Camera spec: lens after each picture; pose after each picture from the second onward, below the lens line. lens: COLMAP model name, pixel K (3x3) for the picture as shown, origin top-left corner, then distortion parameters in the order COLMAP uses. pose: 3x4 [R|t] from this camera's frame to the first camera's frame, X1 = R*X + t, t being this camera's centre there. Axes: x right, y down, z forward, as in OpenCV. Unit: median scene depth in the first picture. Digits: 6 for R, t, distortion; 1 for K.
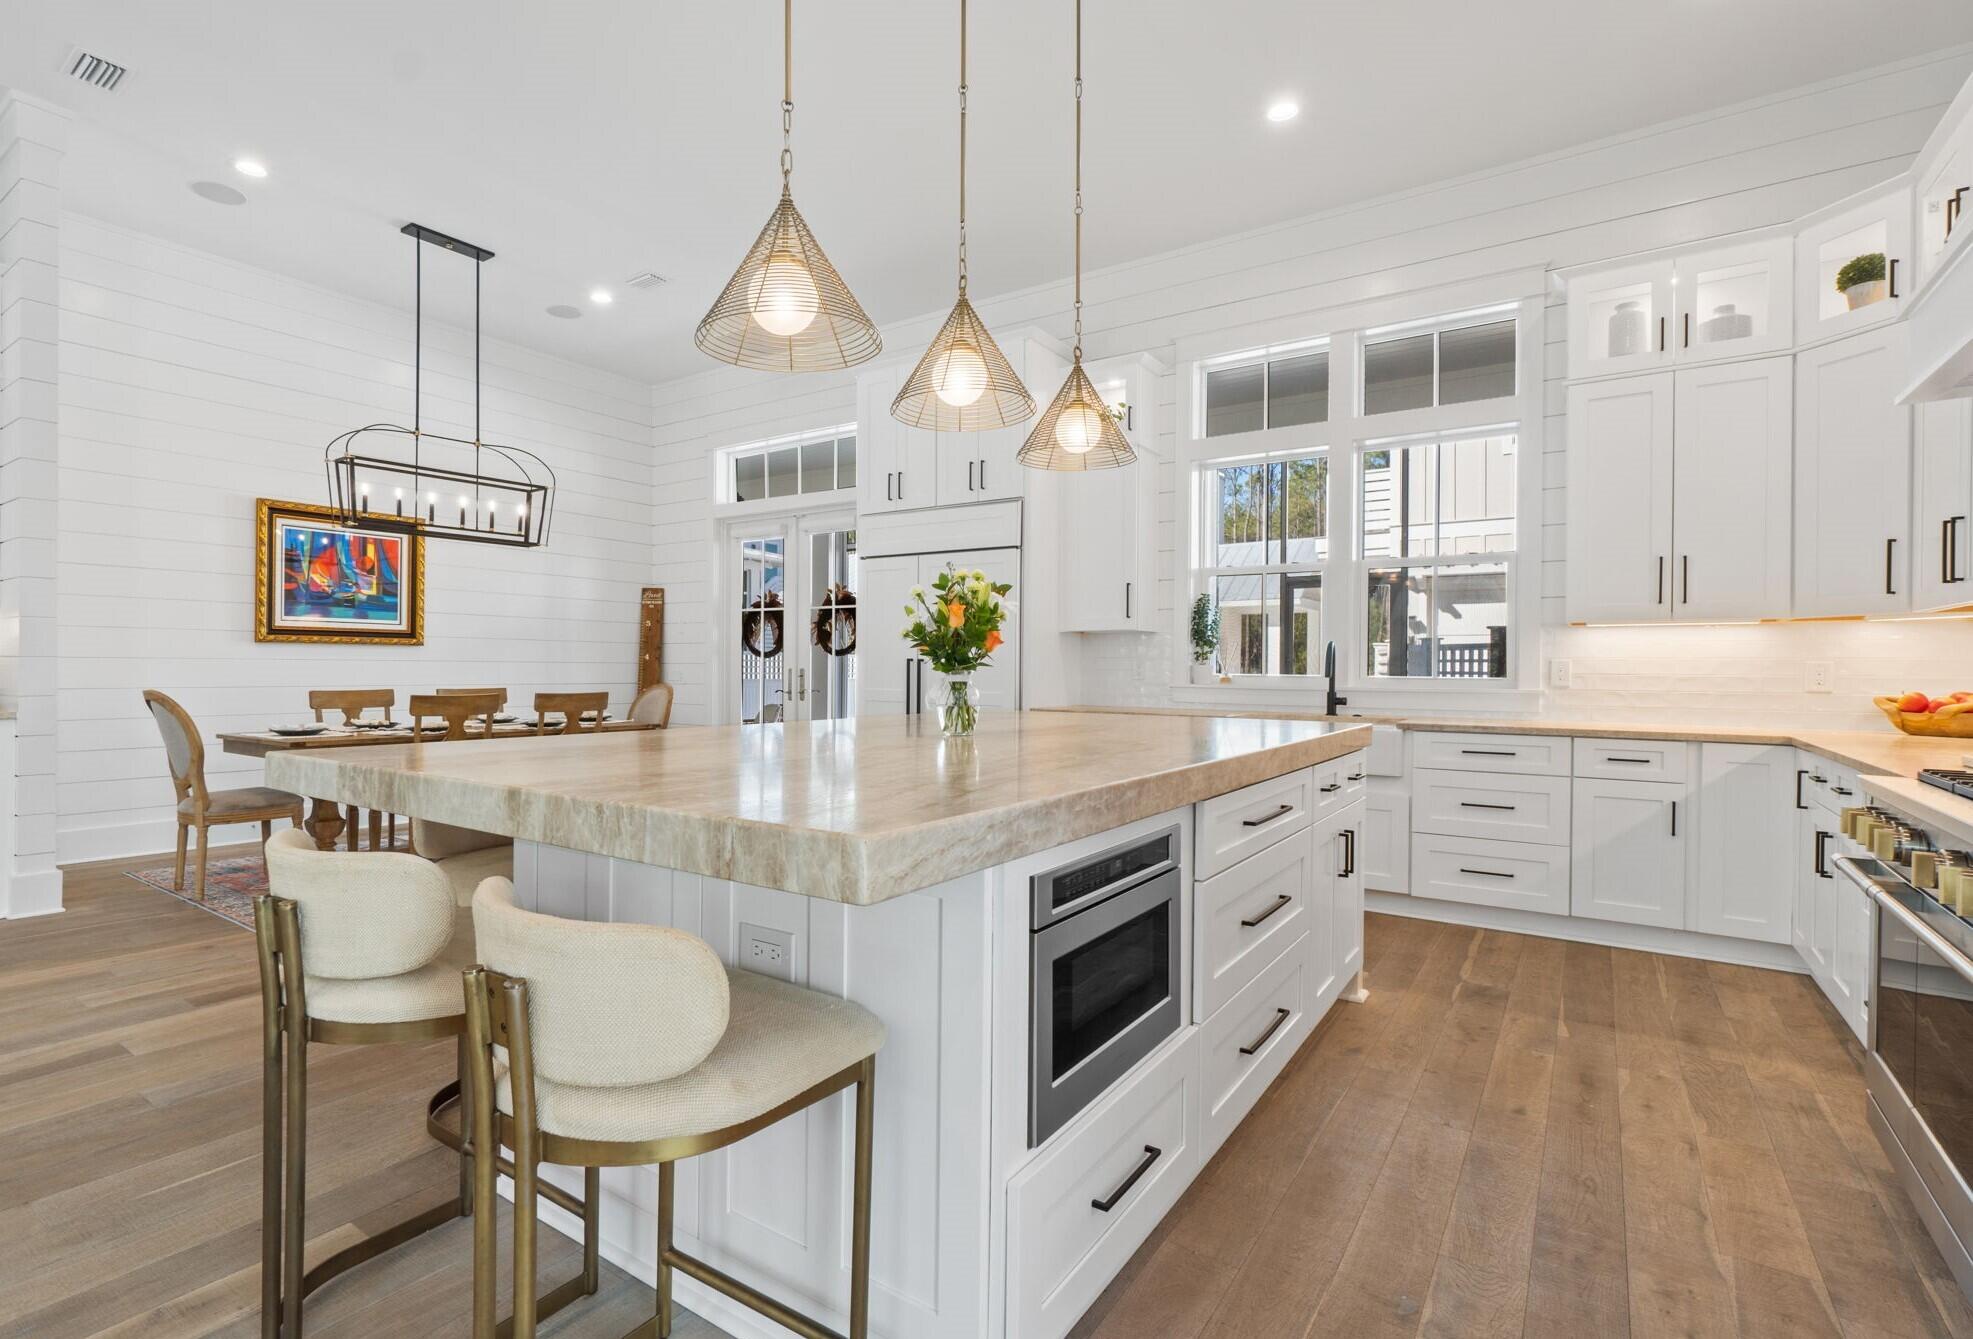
lens RADIAL K [[937.2, 0, 977.1], [0, 937.2, 673.6], [0, 0, 1]] dist [-0.006865, -0.000717]
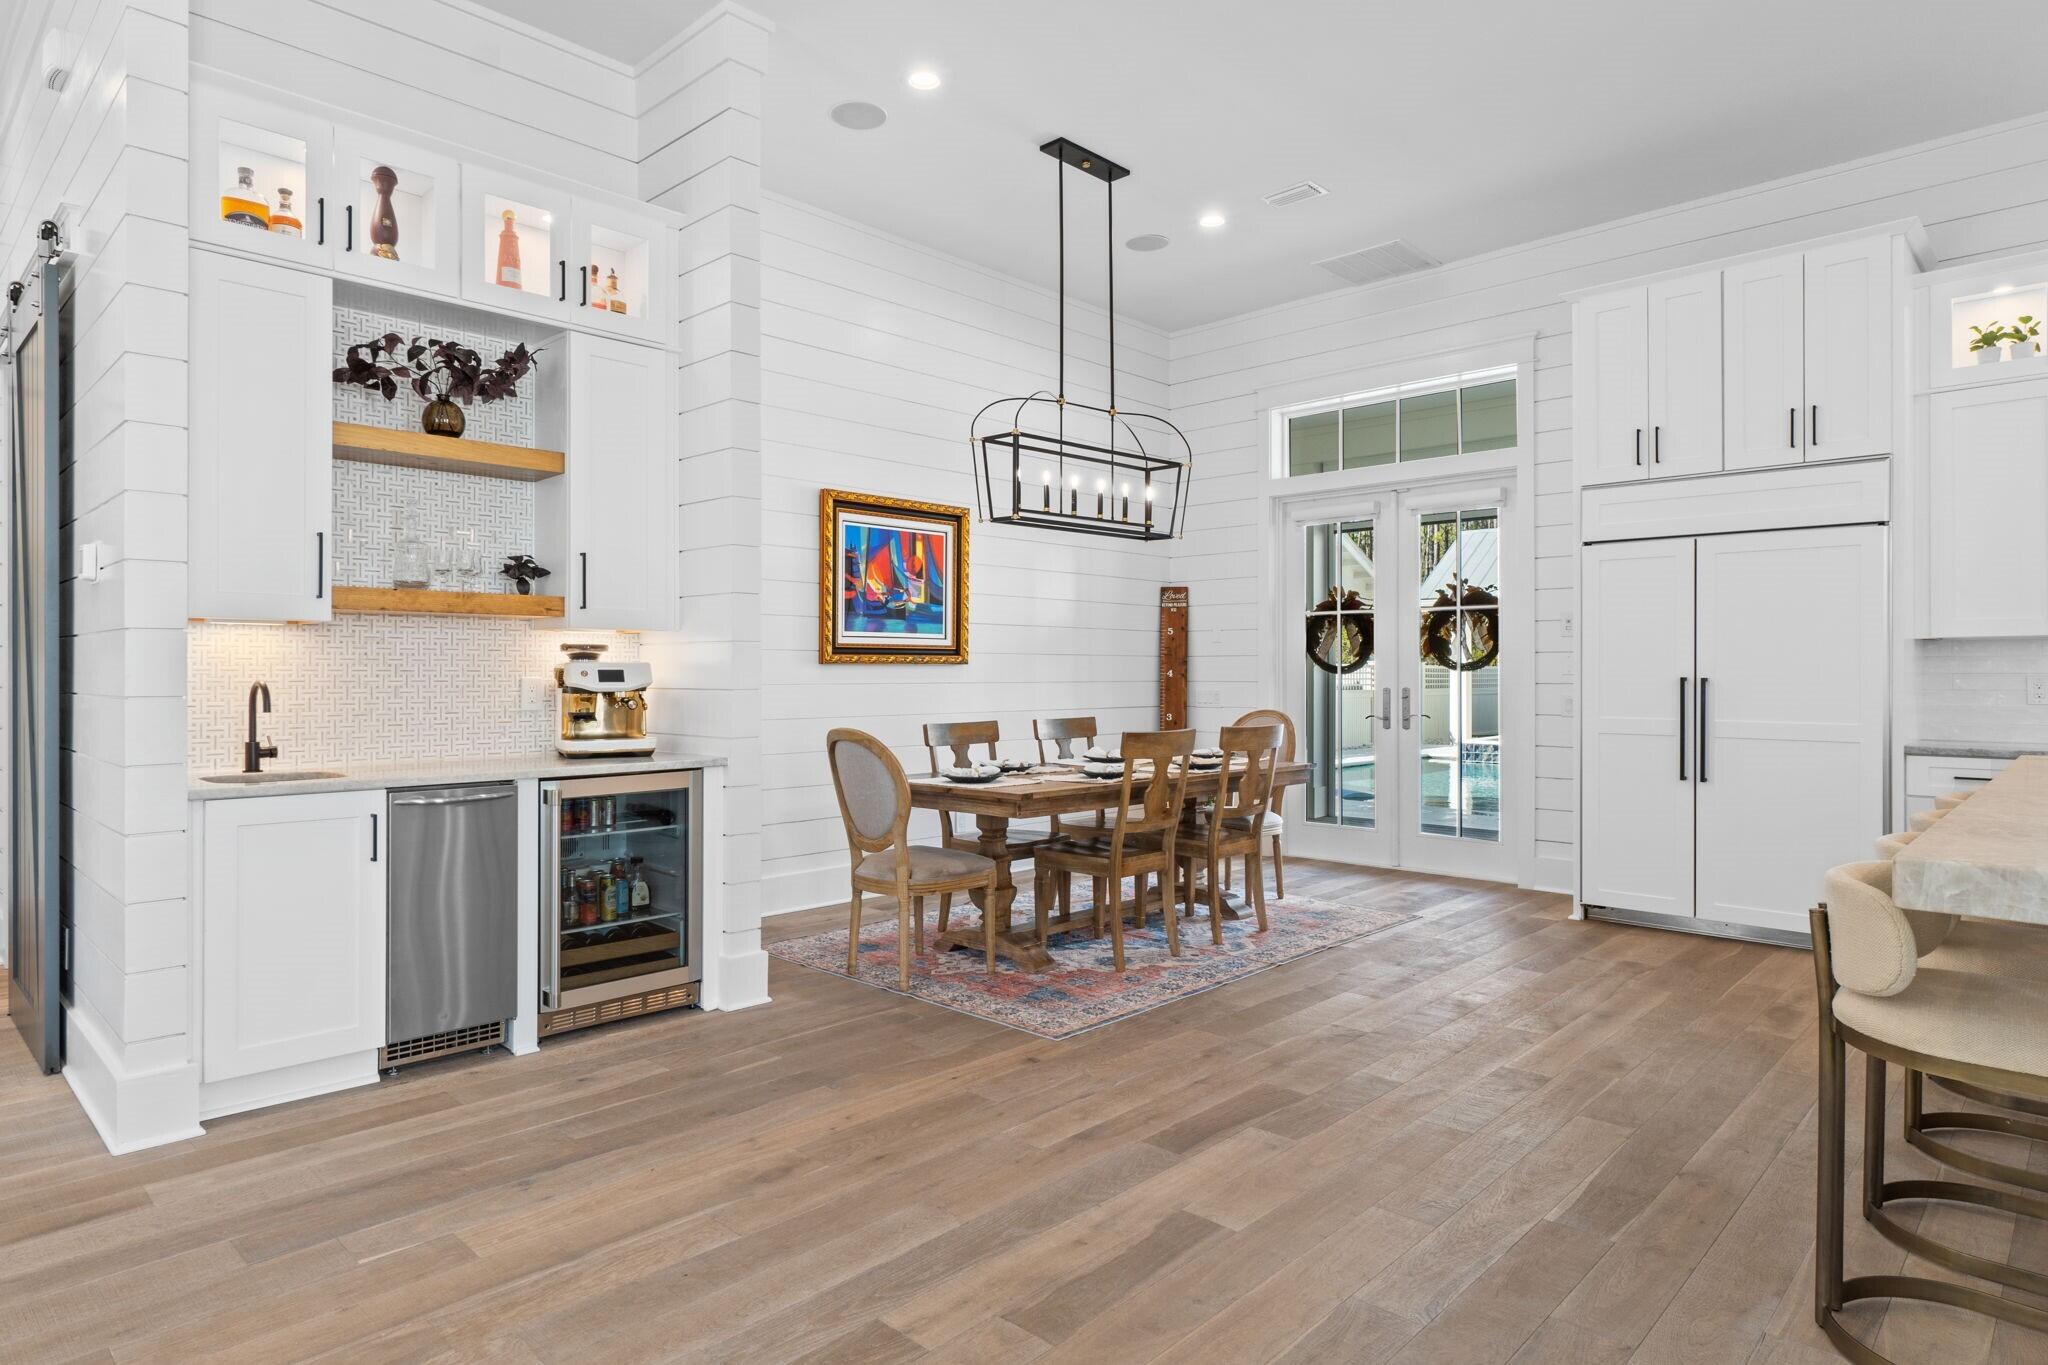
lens RADIAL K [[1151.8, 0, 1031.4], [0, 1151.8, 674.3], [0, 0, 1]] dist [-0.000233, 0.000161]
pose [[0.988960, -0.008448, -0.147939, -0.421408], [0.007799, 0.999957, -0.004962, -0.017326], [0.147974, 0.003753, 0.988984, 0.022264]]
